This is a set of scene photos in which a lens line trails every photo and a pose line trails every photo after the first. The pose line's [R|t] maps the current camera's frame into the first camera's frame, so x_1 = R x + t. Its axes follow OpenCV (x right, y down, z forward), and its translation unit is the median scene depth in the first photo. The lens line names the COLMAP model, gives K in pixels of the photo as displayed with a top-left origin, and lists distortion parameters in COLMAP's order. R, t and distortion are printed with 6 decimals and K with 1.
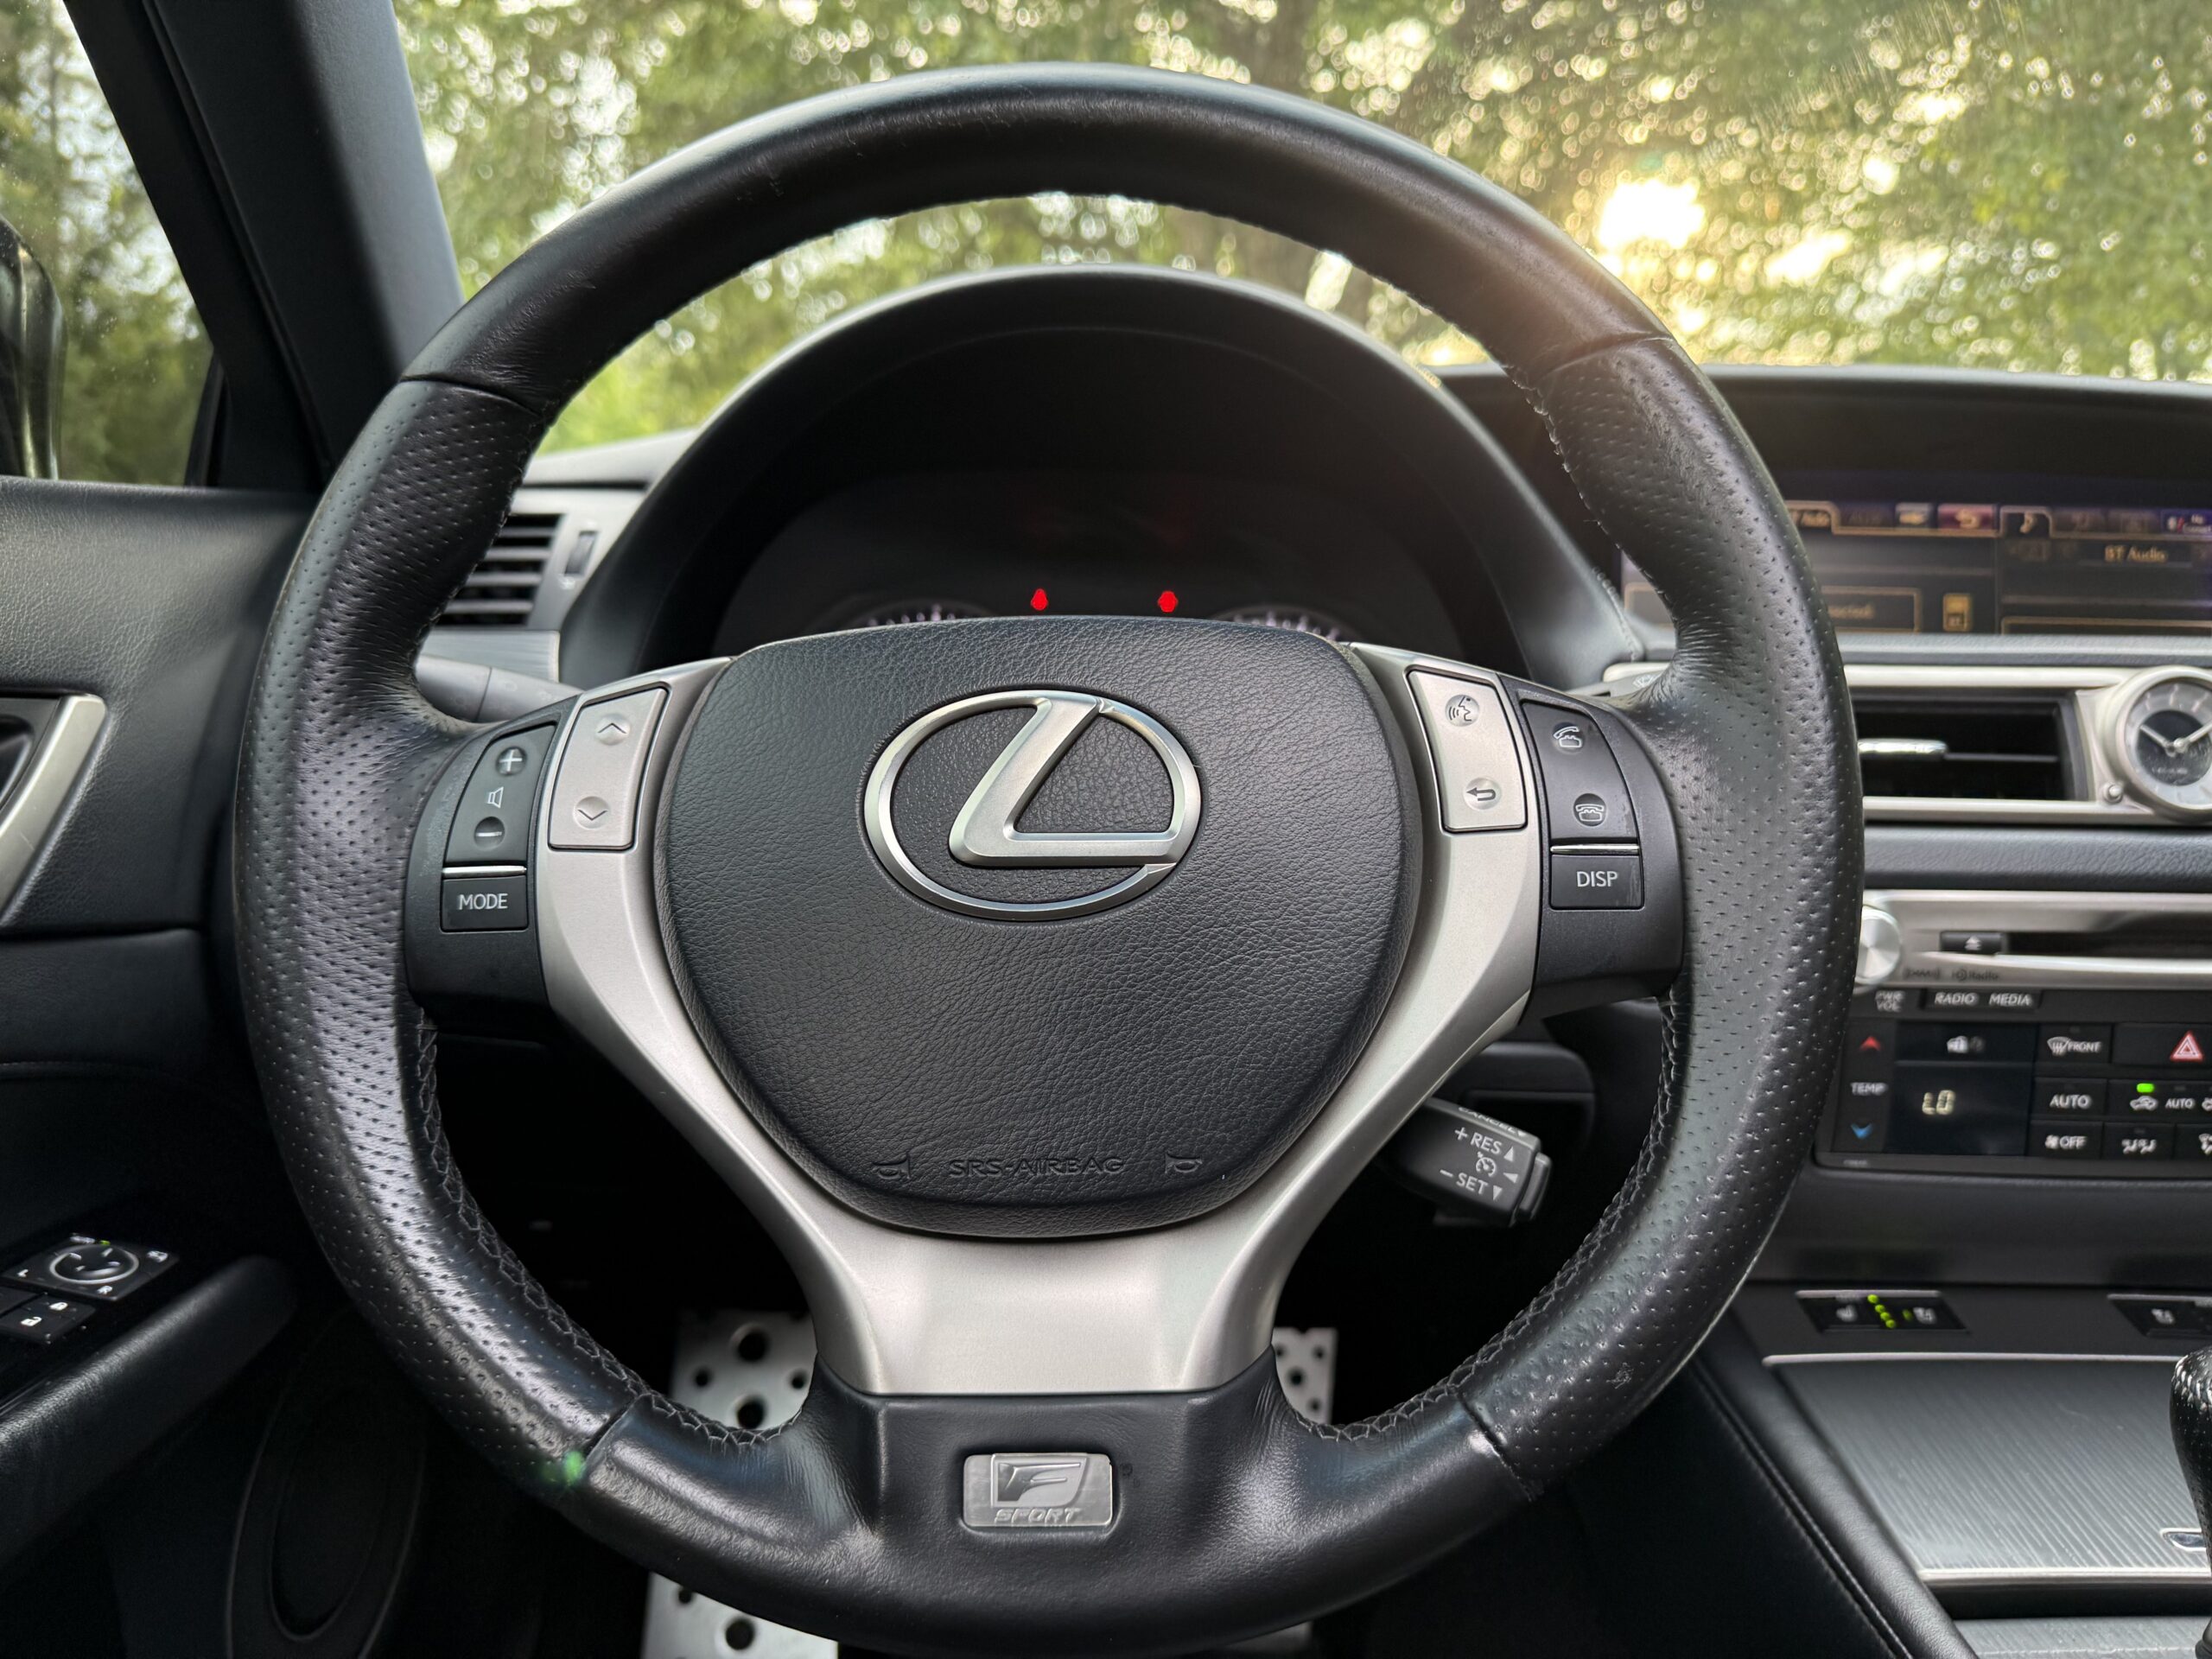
lens RADIAL K [[1592.5, 0, 1107.1], [0, 1592.5, 842.6], [0, 0, 1]] dist [0.038028, -0.068076]
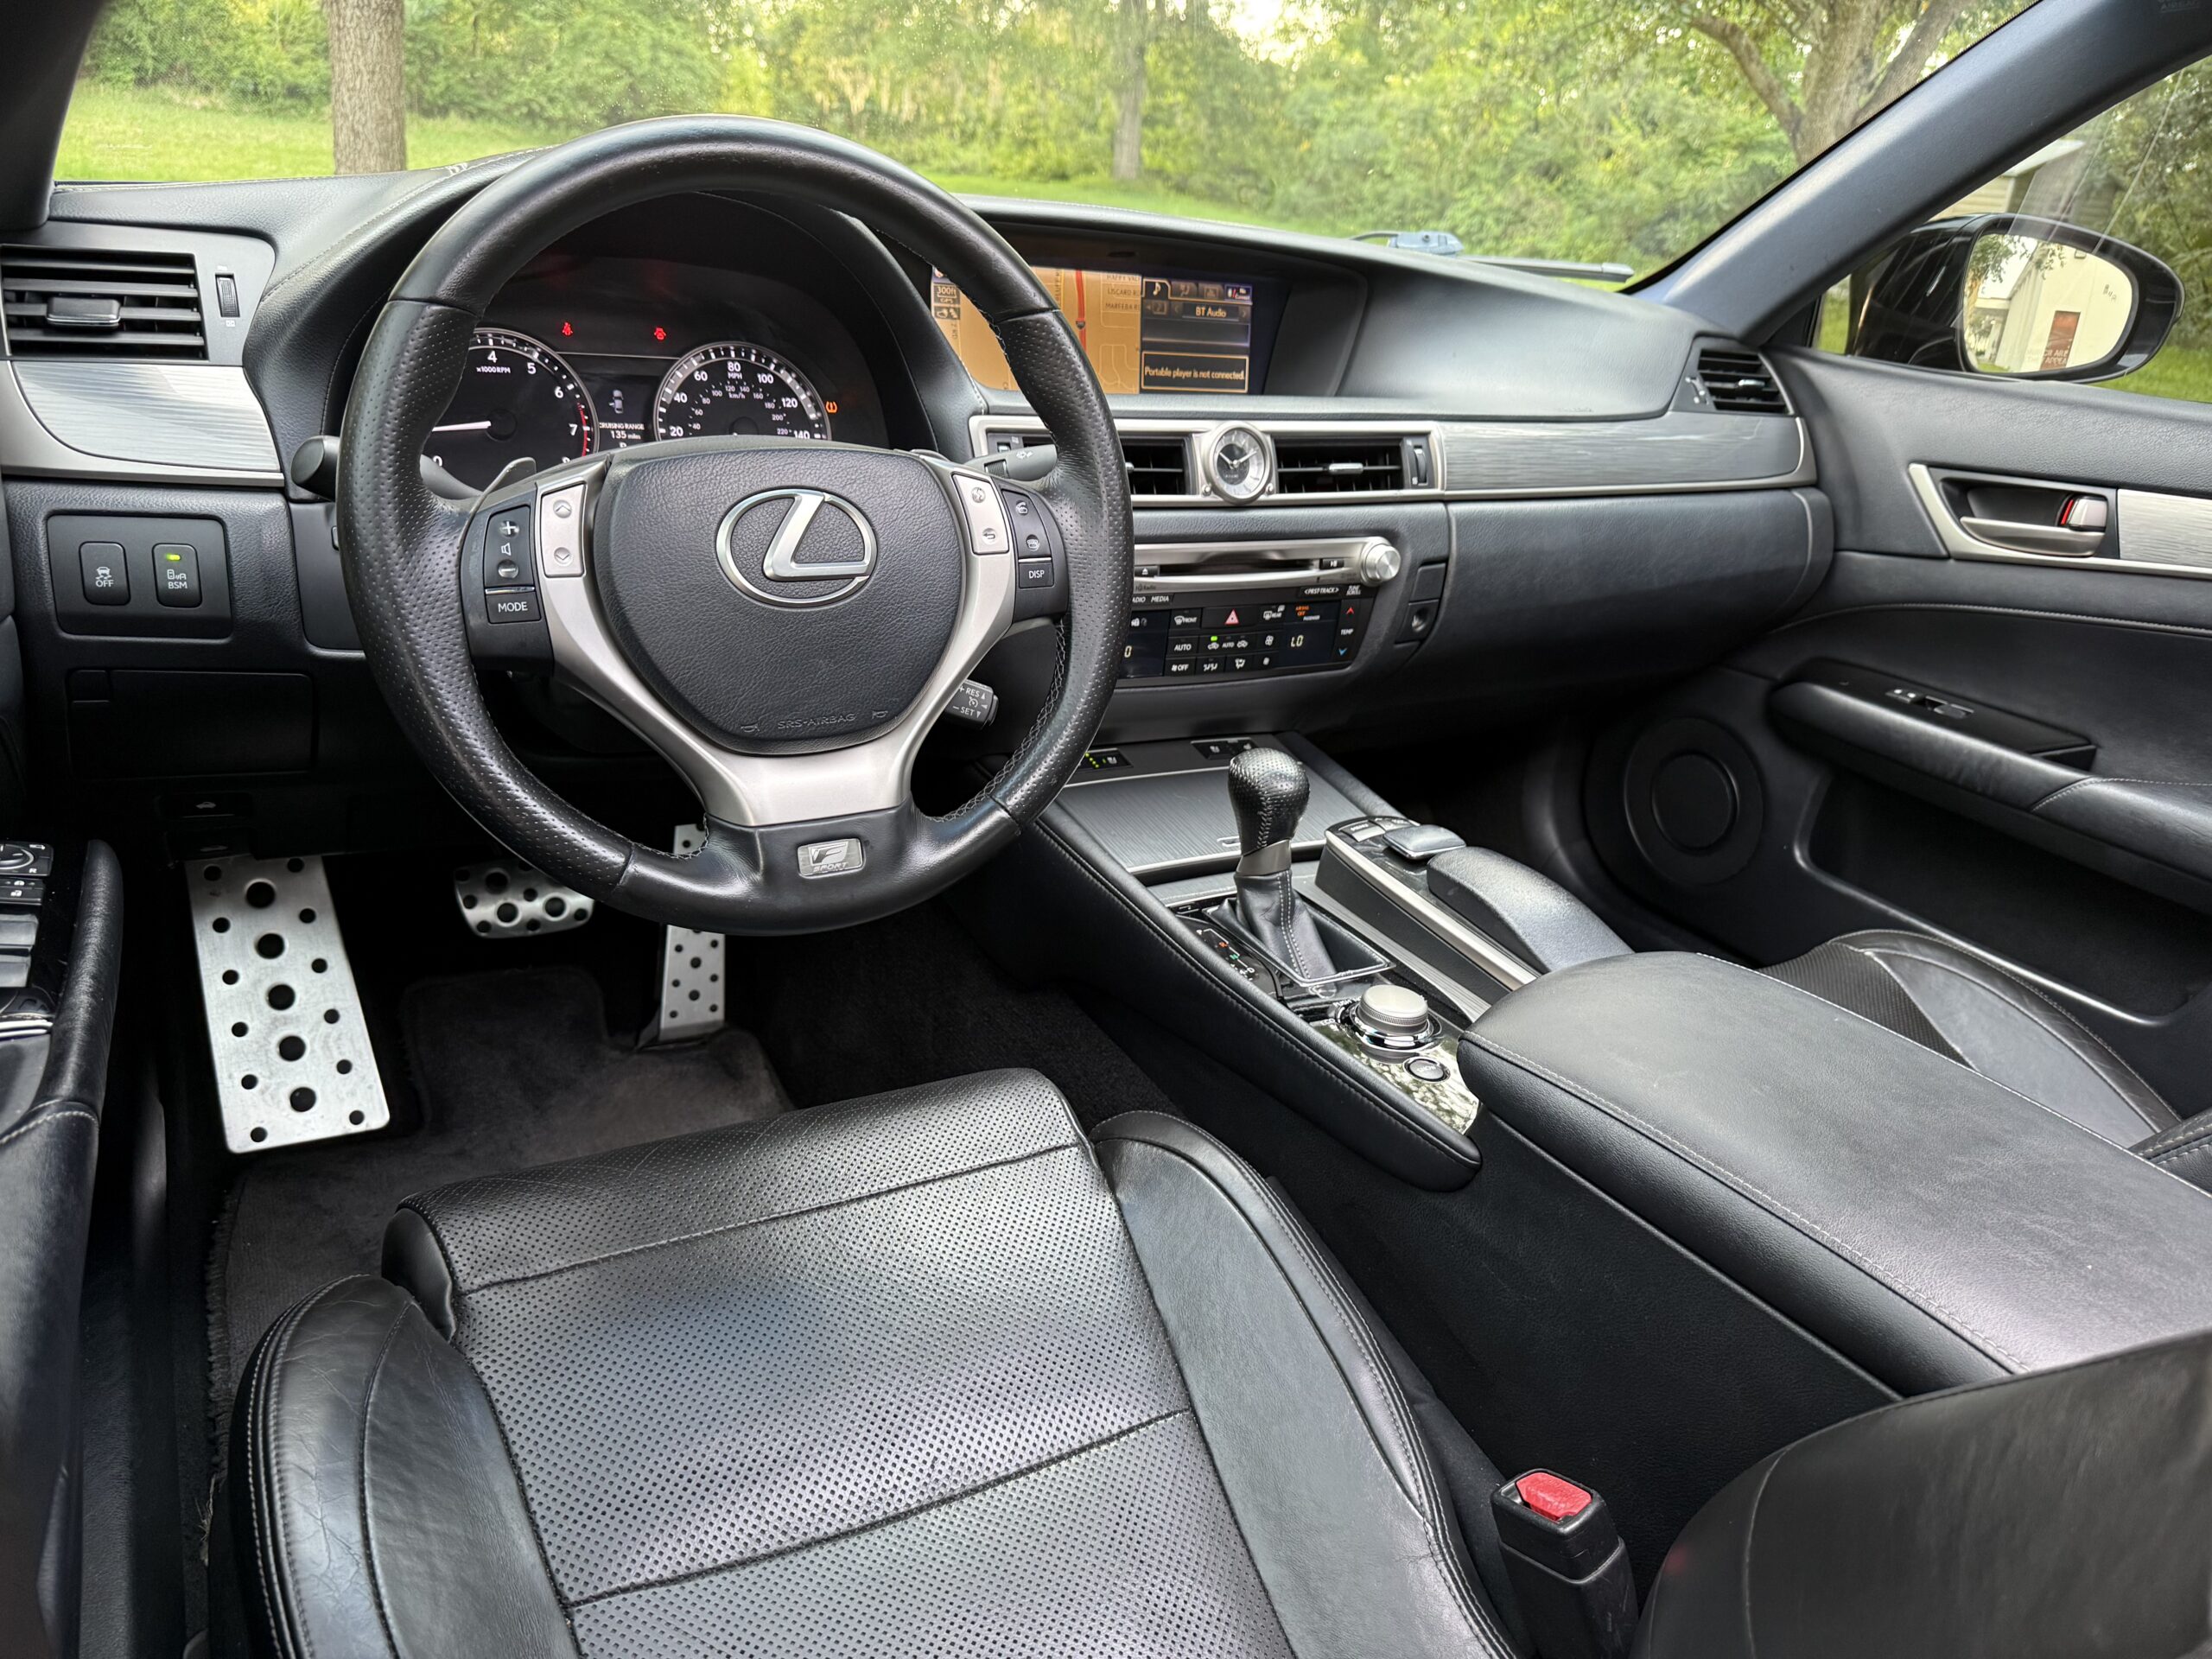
lens RADIAL K [[1568.0, 0, 1099.9], [0, 1568.0, 843.7], [0, 0, 1]] dist [0.114771, -0.166976]
pose [[0.859196, -0.128412, 0.495271, -0.503157], [-0.017725, 0.959942, 0.279639, -0.153476], [-0.511340, -0.249044, 0.822501, -0.640286]]
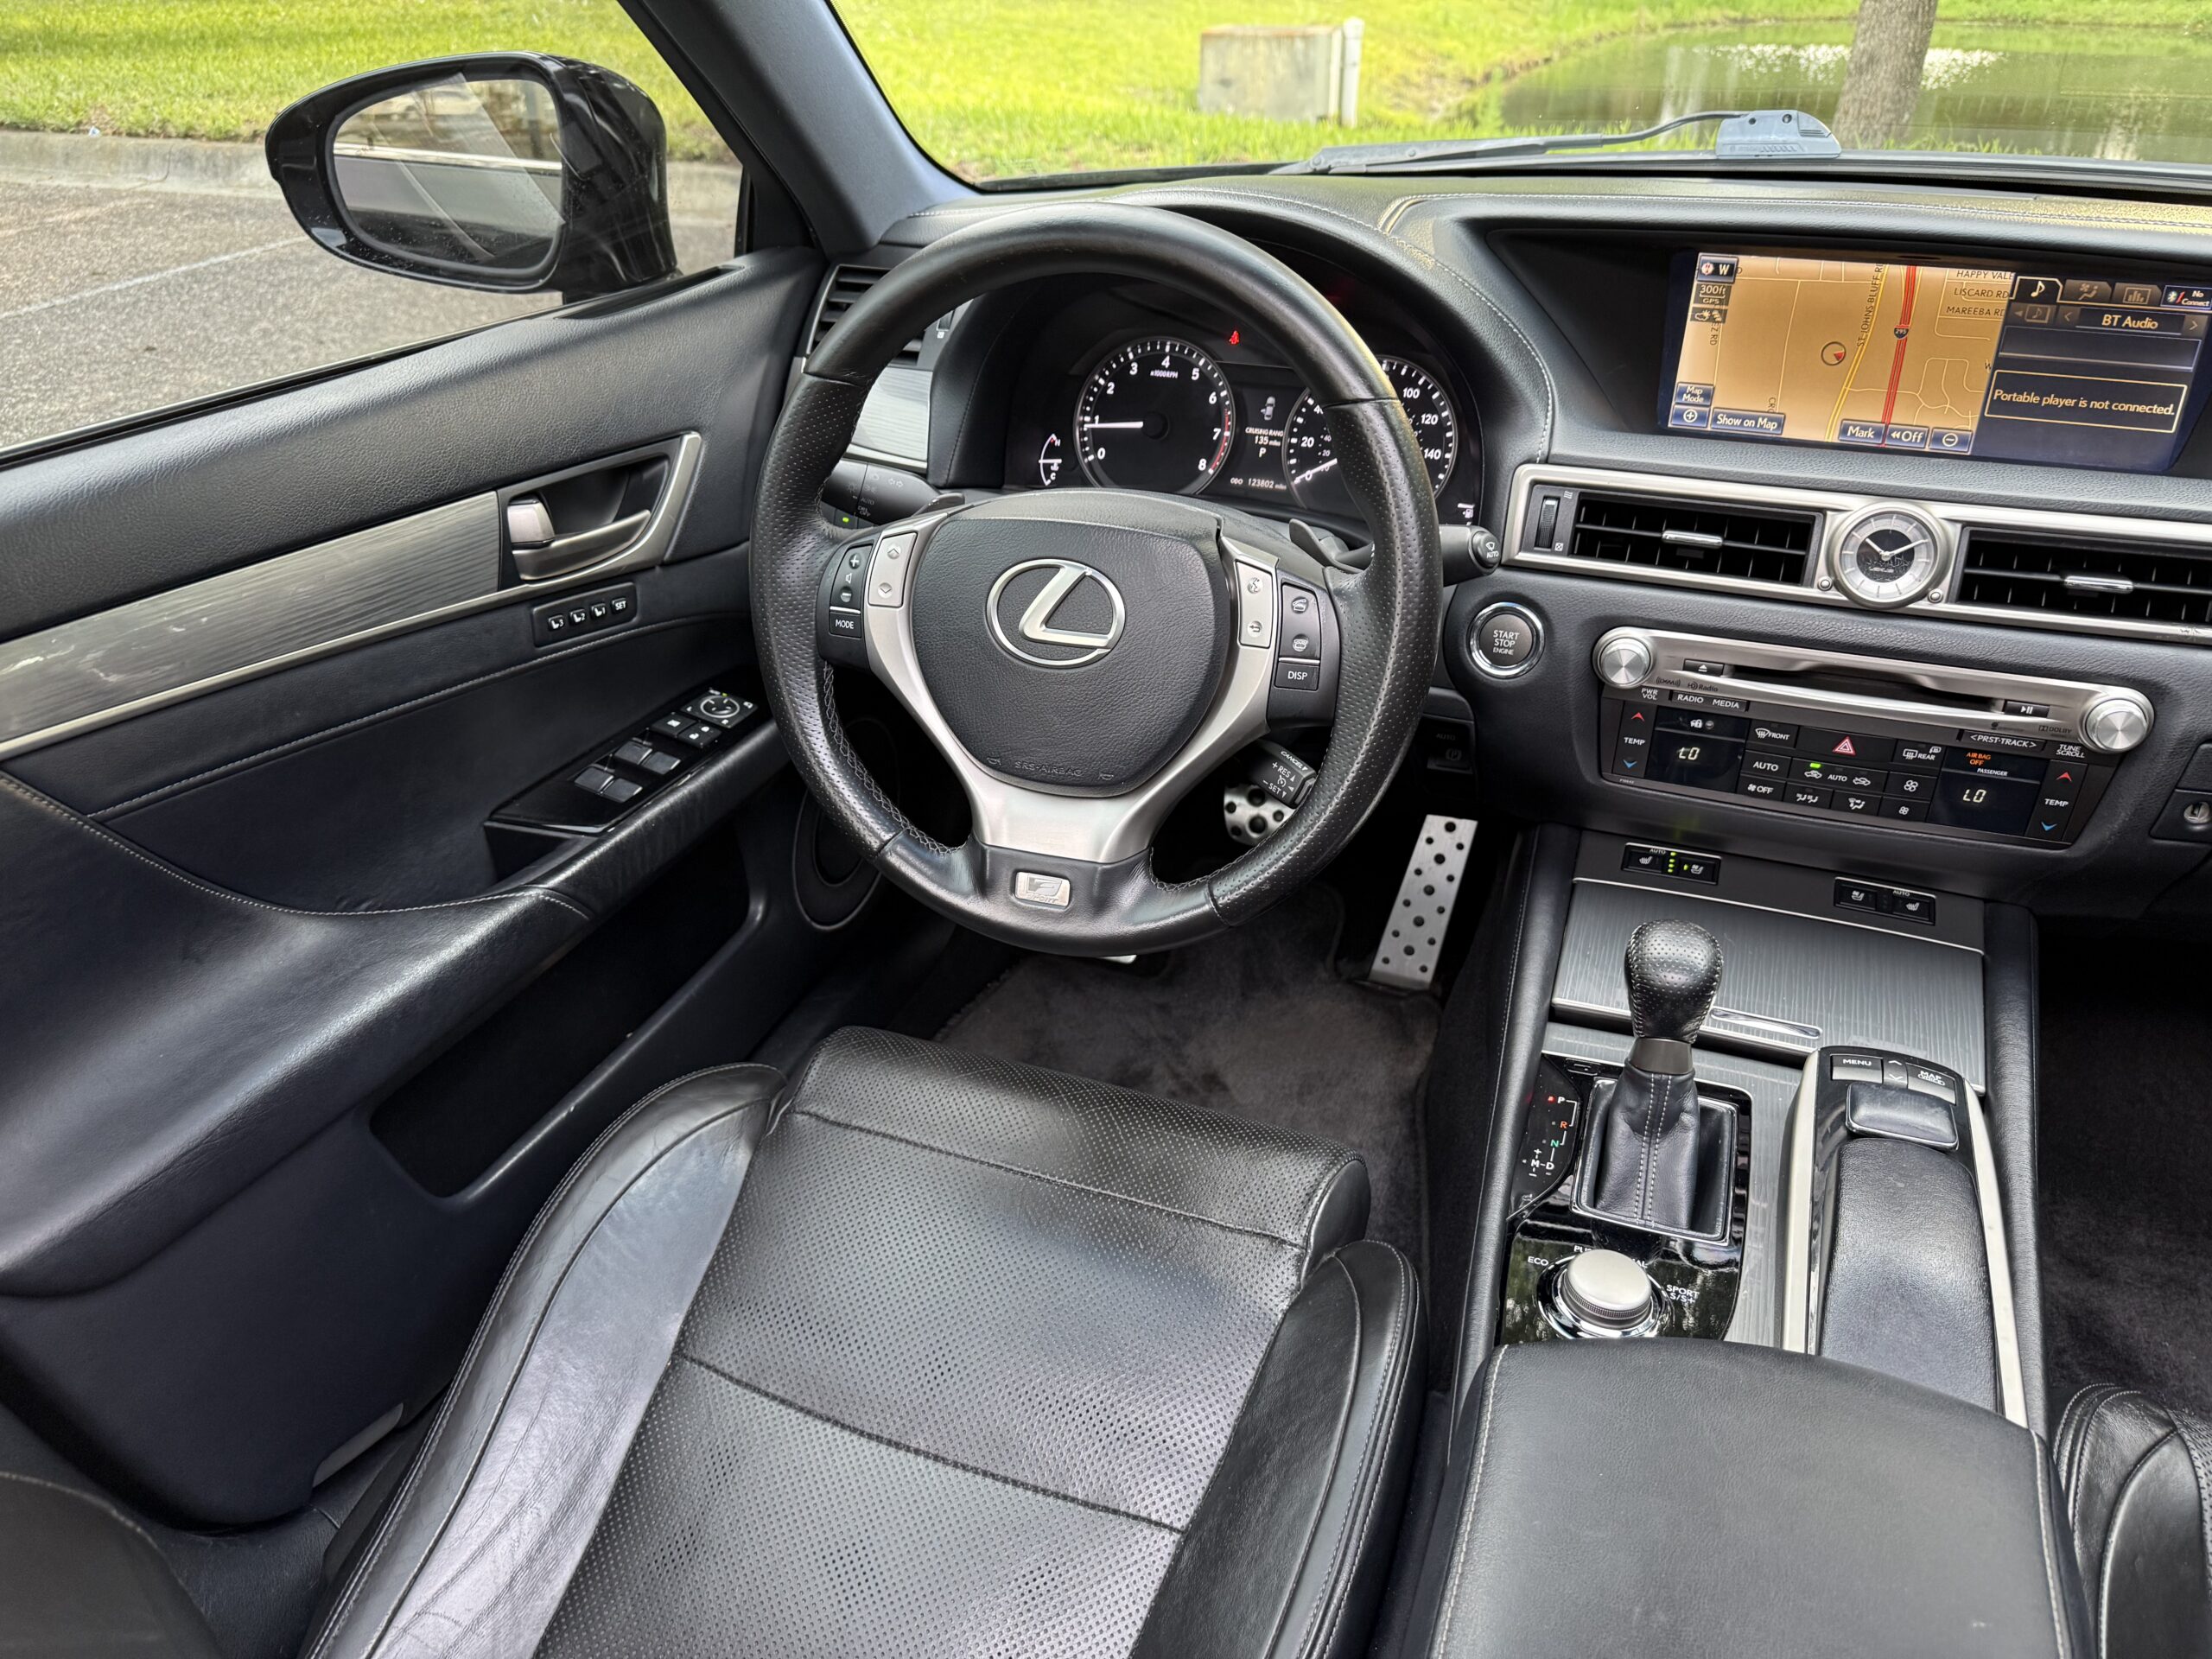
lens RADIAL K [[1585.9, 0, 1070.4], [0, 1585.9, 843.6], [0, 0, 1]] dist [0.004054, -0.022848]
pose [[0.933201, 0.156461, -0.323506, 0.483658], [-0.016407, 0.917852, 0.396584, -0.397123], [0.358981, -0.364785, 0.859107, -0.670499]]
